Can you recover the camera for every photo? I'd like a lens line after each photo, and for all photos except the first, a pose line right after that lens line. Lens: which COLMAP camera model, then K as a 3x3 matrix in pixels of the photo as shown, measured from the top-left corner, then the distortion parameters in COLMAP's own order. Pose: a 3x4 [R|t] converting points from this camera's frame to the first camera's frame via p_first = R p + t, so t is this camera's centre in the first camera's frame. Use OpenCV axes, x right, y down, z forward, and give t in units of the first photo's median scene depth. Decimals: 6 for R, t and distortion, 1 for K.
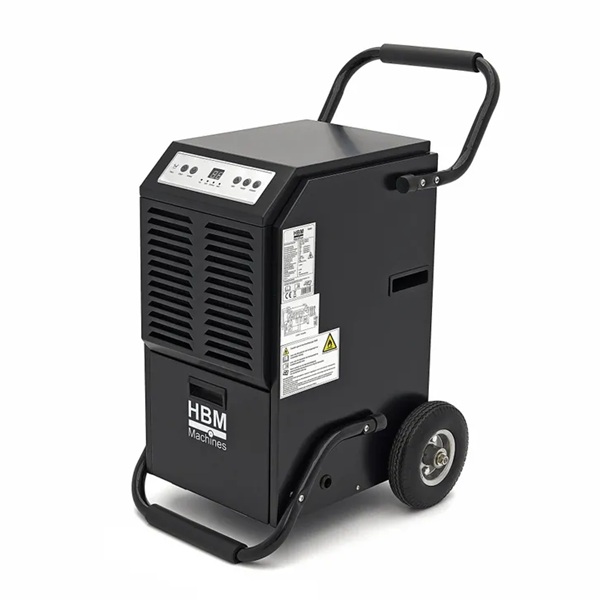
lens RADIAL K [[1460.4, 0, 300.0], [0, 1460.4, 300.0], [0, 0, 1]] dist [0.020003, -0.067681]
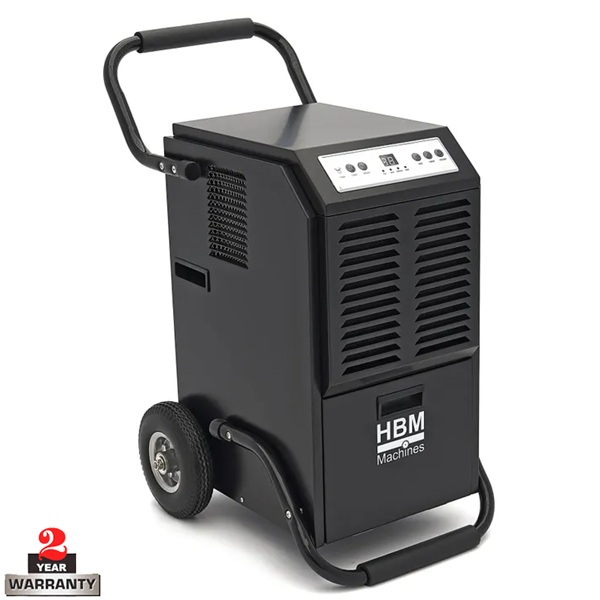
lens RADIAL K [[1460.4, 0, 300.0], [0, 1460.4, 300.0], [0, 0, 1]] dist [0.020003, -0.067681]
pose [[0.205347, -0.302358, 0.930813, -0.915636], [0.316192, 0.920573, 0.229277, -0.226146], [-0.926205, 0.247234, 0.284640, 0.795624]]
